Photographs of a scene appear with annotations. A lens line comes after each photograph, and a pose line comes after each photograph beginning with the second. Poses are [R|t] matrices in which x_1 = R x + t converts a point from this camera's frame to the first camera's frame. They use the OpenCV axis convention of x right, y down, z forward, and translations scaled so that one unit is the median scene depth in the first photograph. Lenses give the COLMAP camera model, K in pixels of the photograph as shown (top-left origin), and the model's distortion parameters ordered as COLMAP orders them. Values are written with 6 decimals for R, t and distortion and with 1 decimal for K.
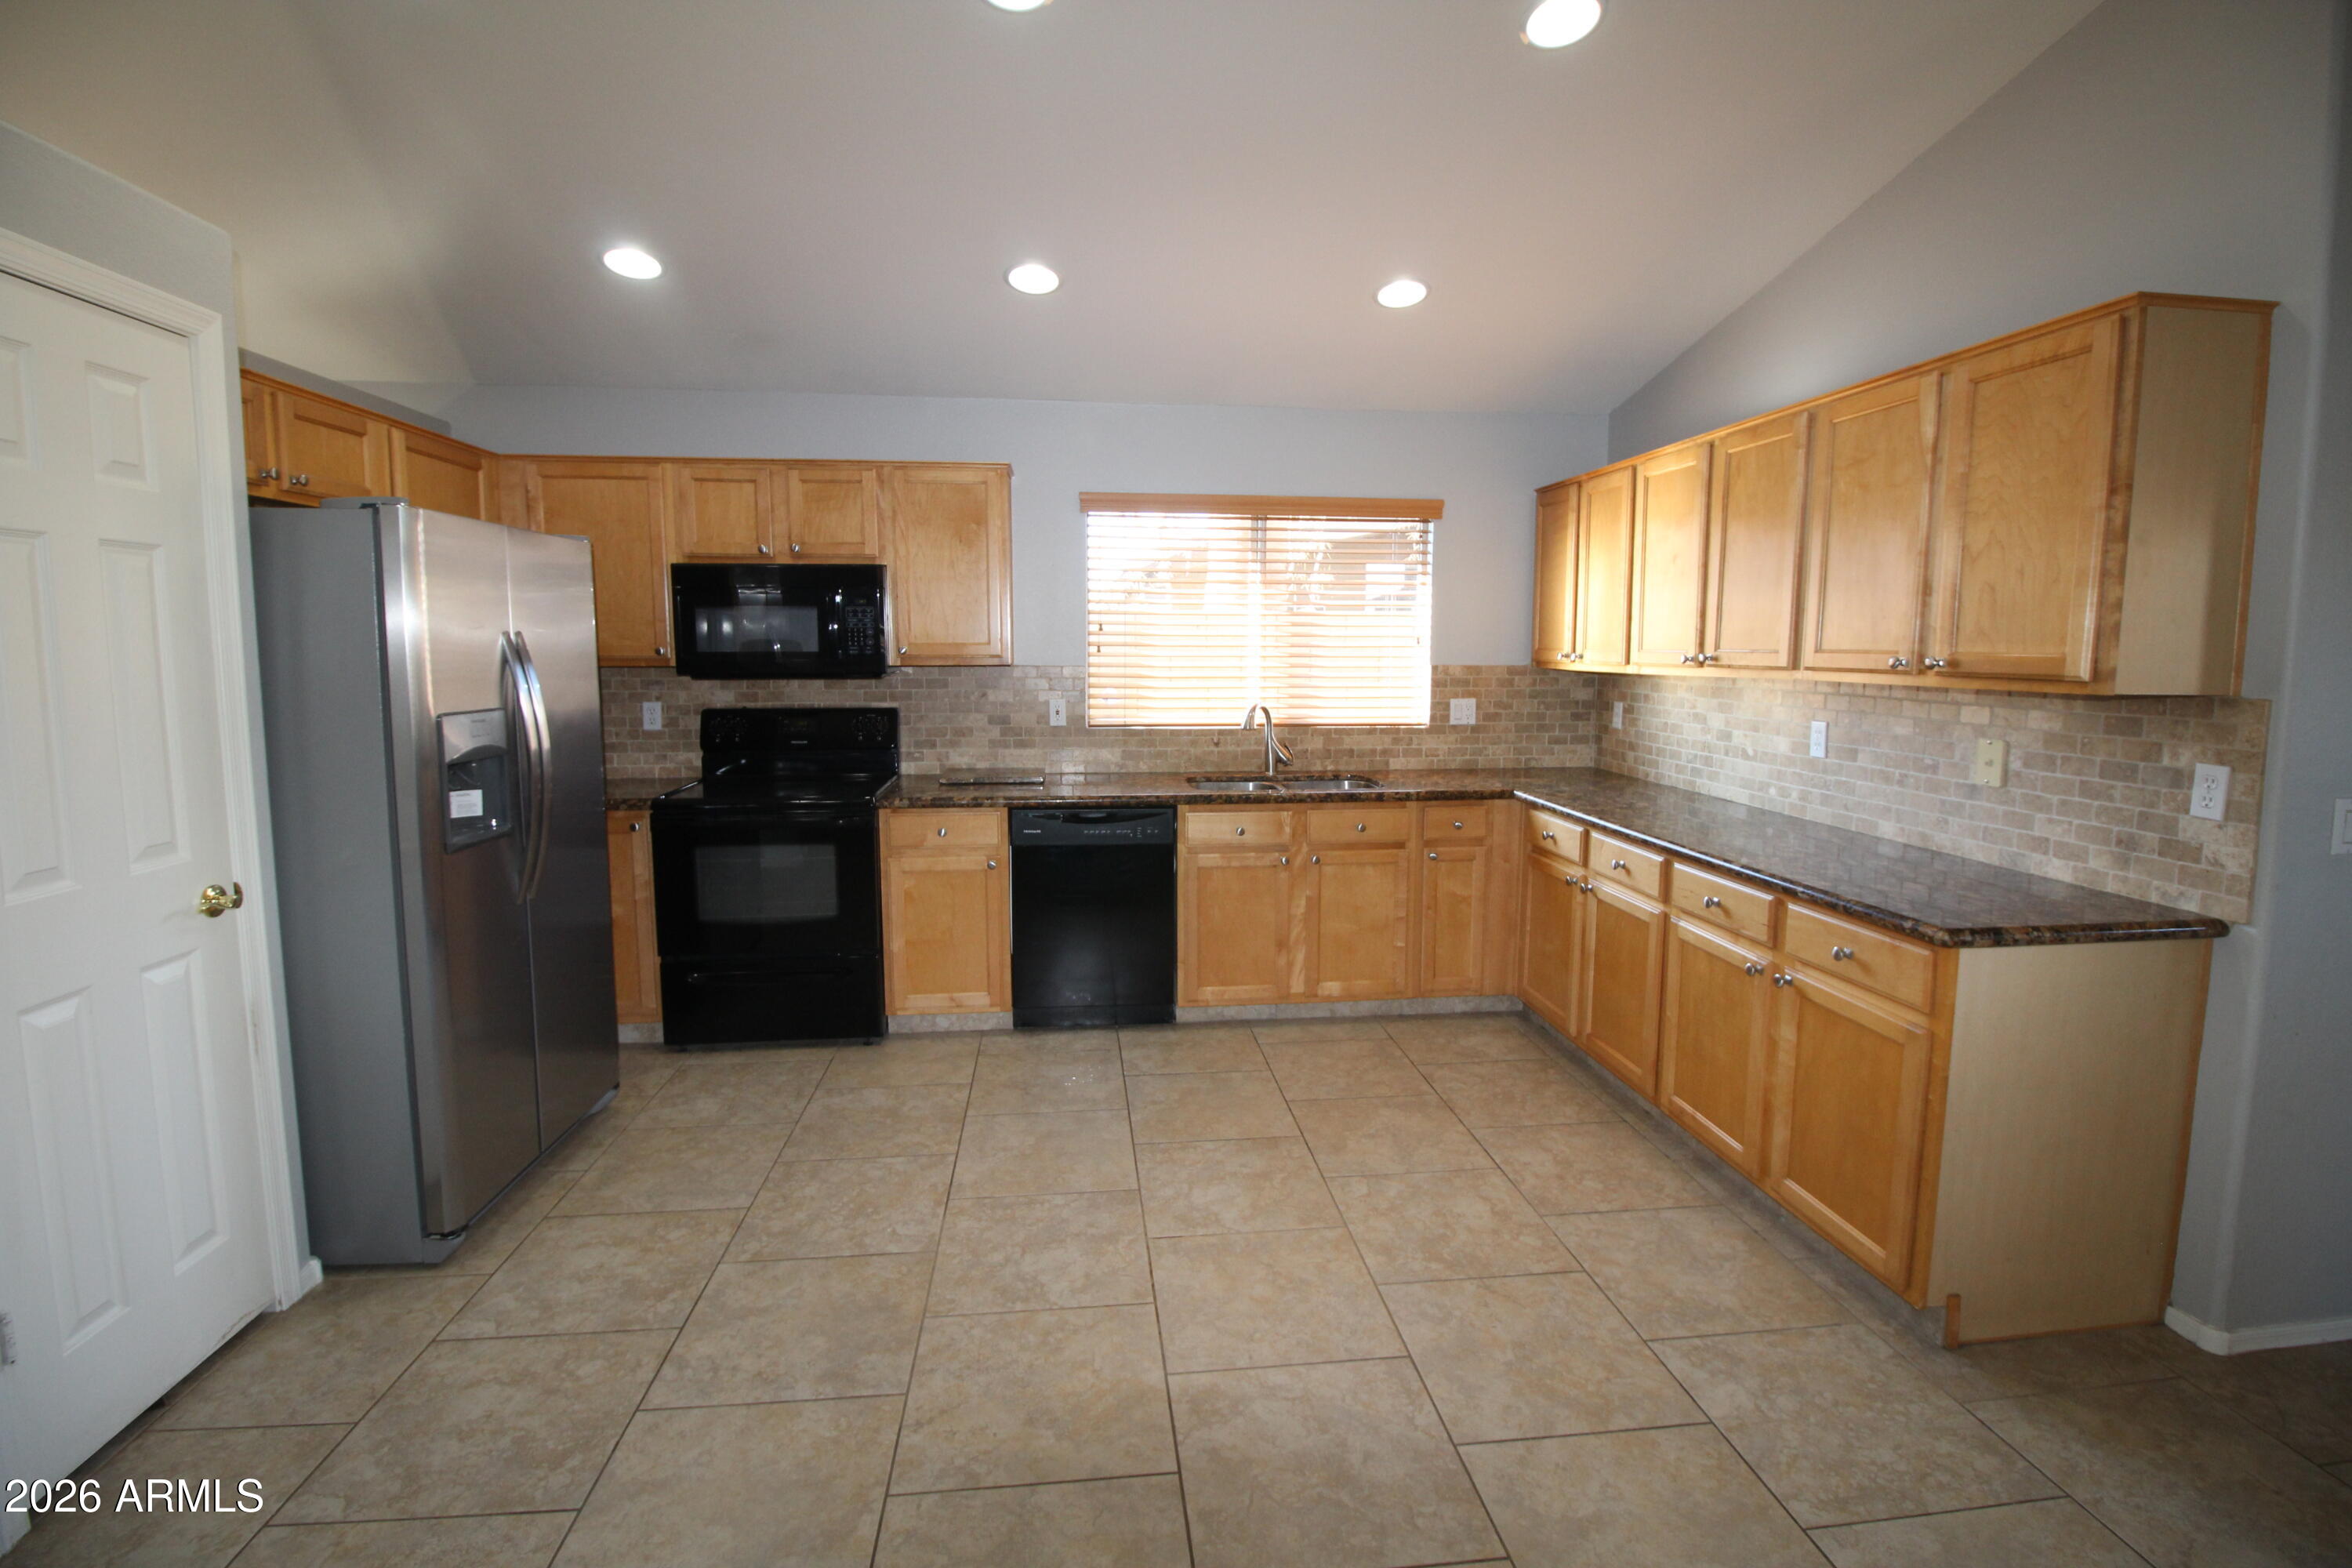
lens RADIAL K [[1084.2, 0, 1188.6], [0, 1084.2, 755.6], [0, 0, 1]] dist [-0.001604, -0.015038]
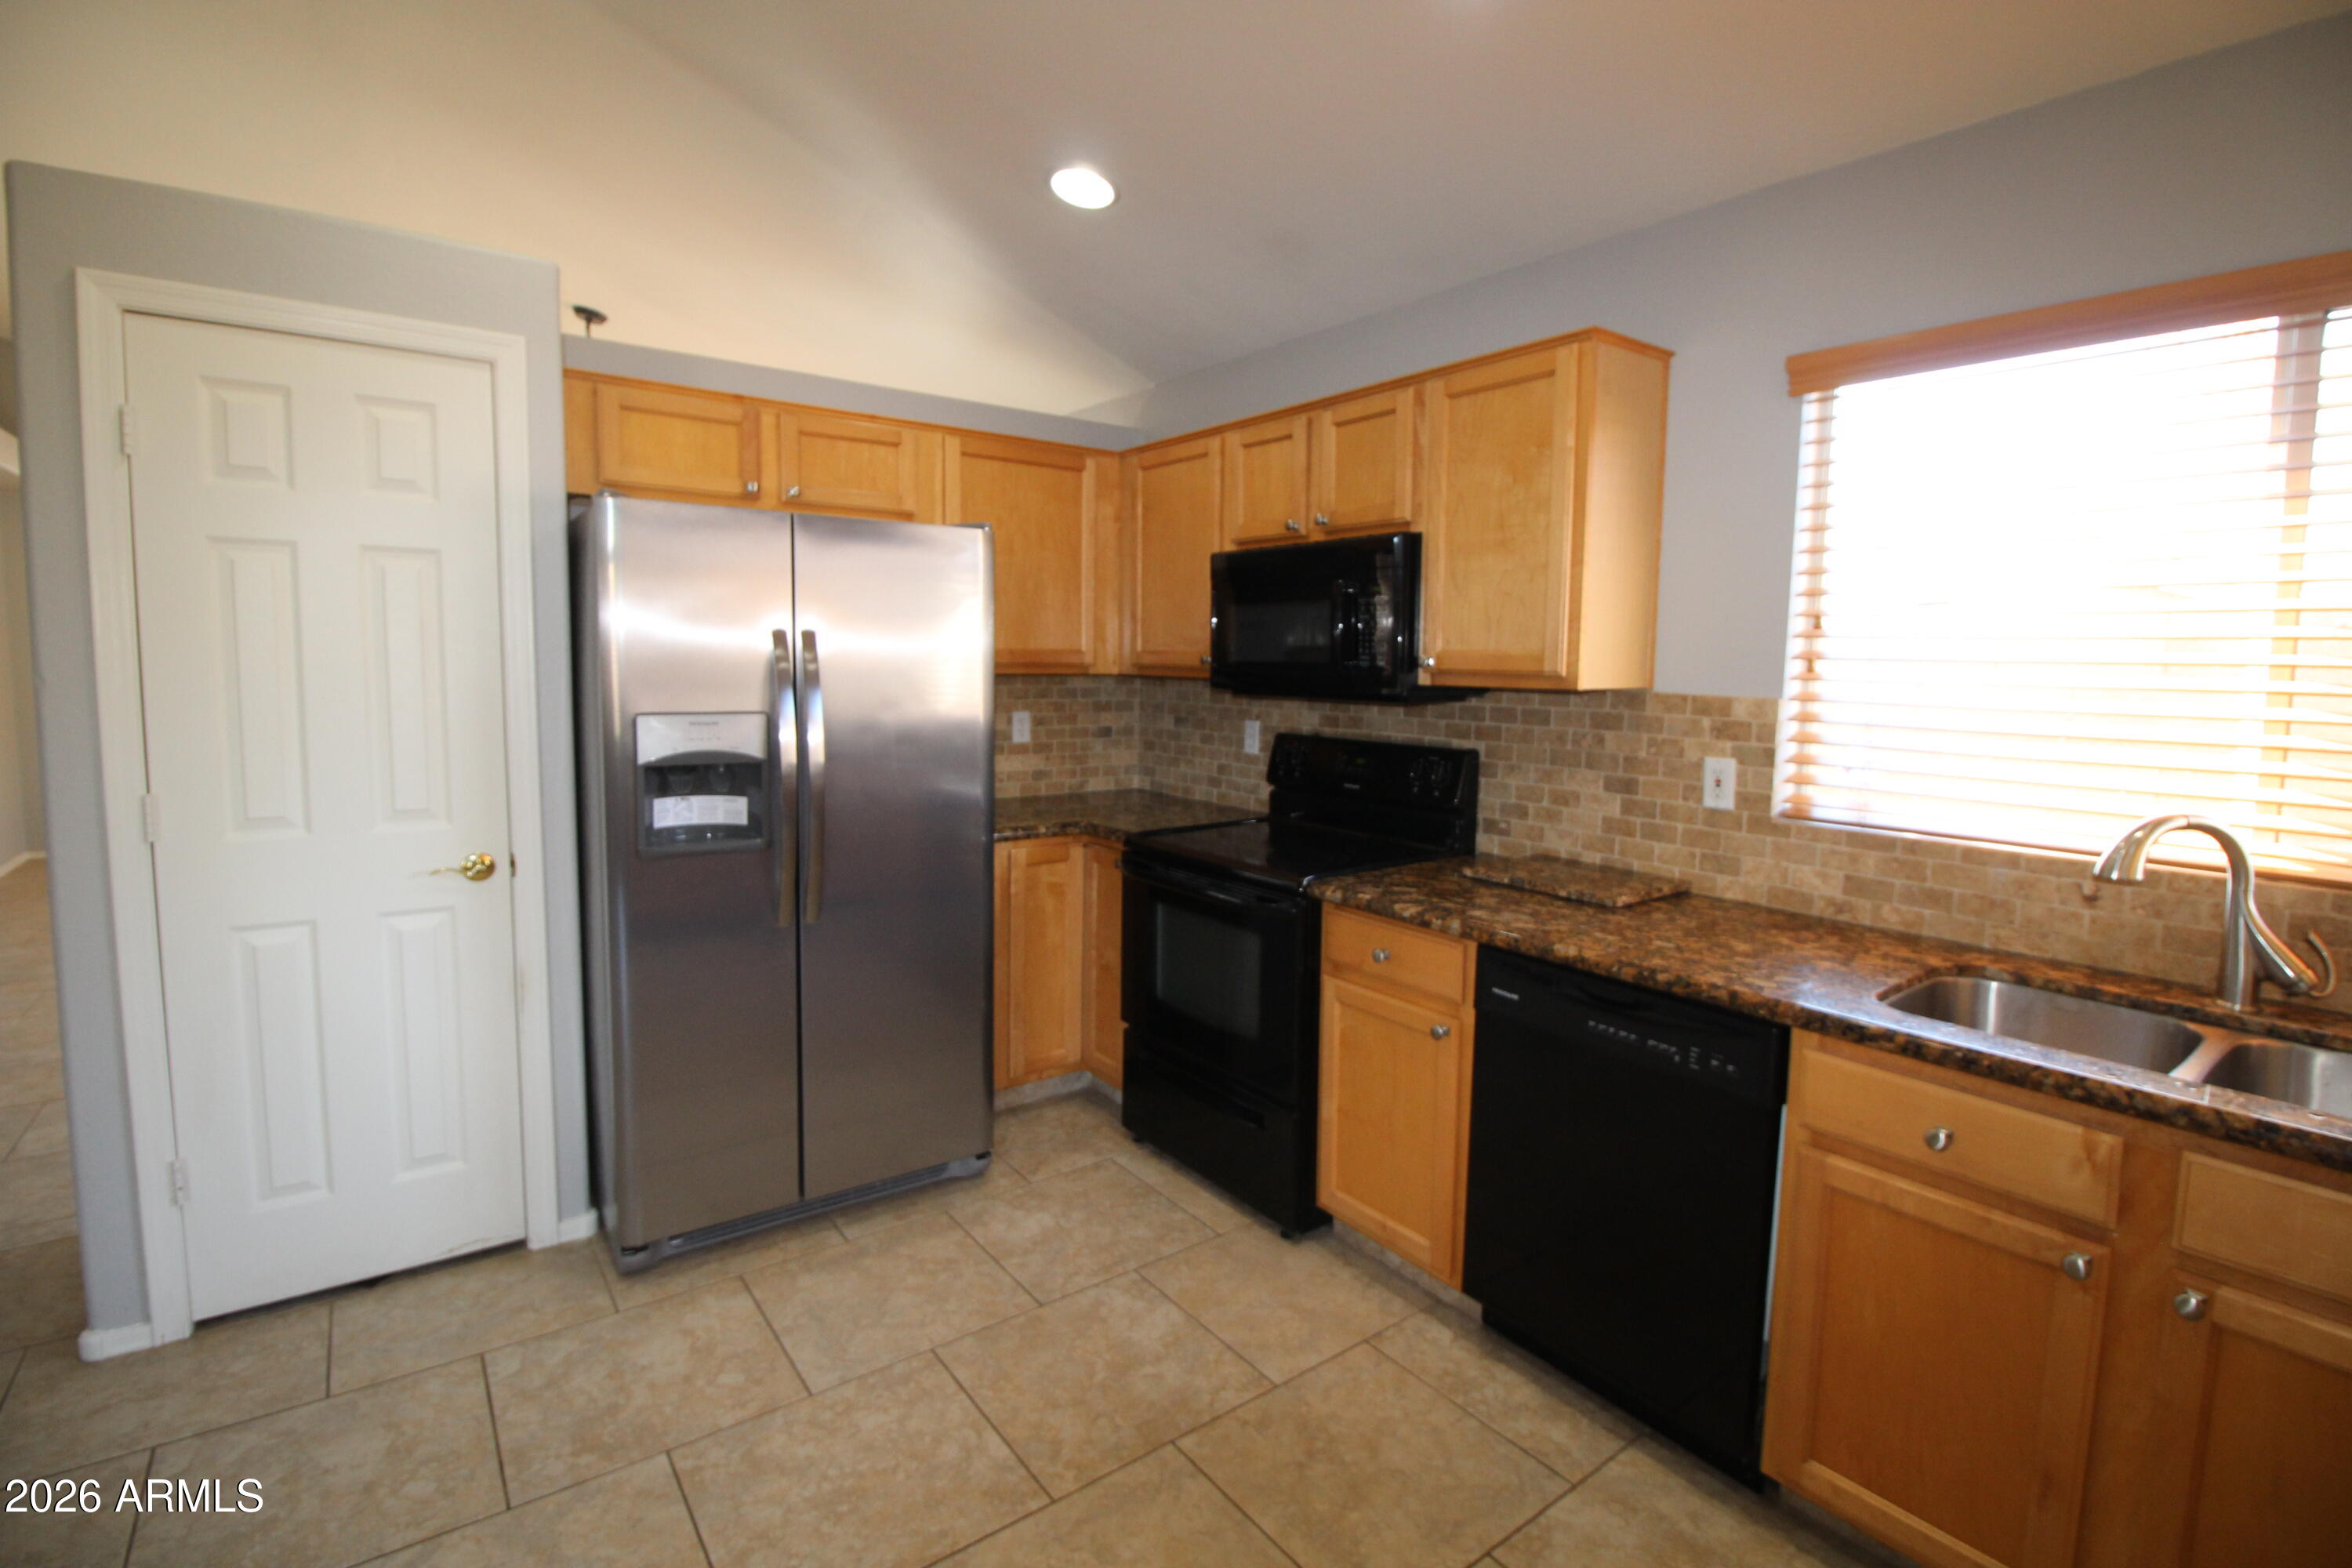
lens RADIAL K [[1084.2, 0, 1188.6], [0, 1084.2, 755.6], [0, 0, 1]] dist [-0.001604, -0.015038]
pose [[0.507814, 0.082968, -0.857462, 0.231123], [-0.101422, 0.994187, 0.036133, -0.052453], [0.855476, 0.068617, 0.513277, 0.569914]]
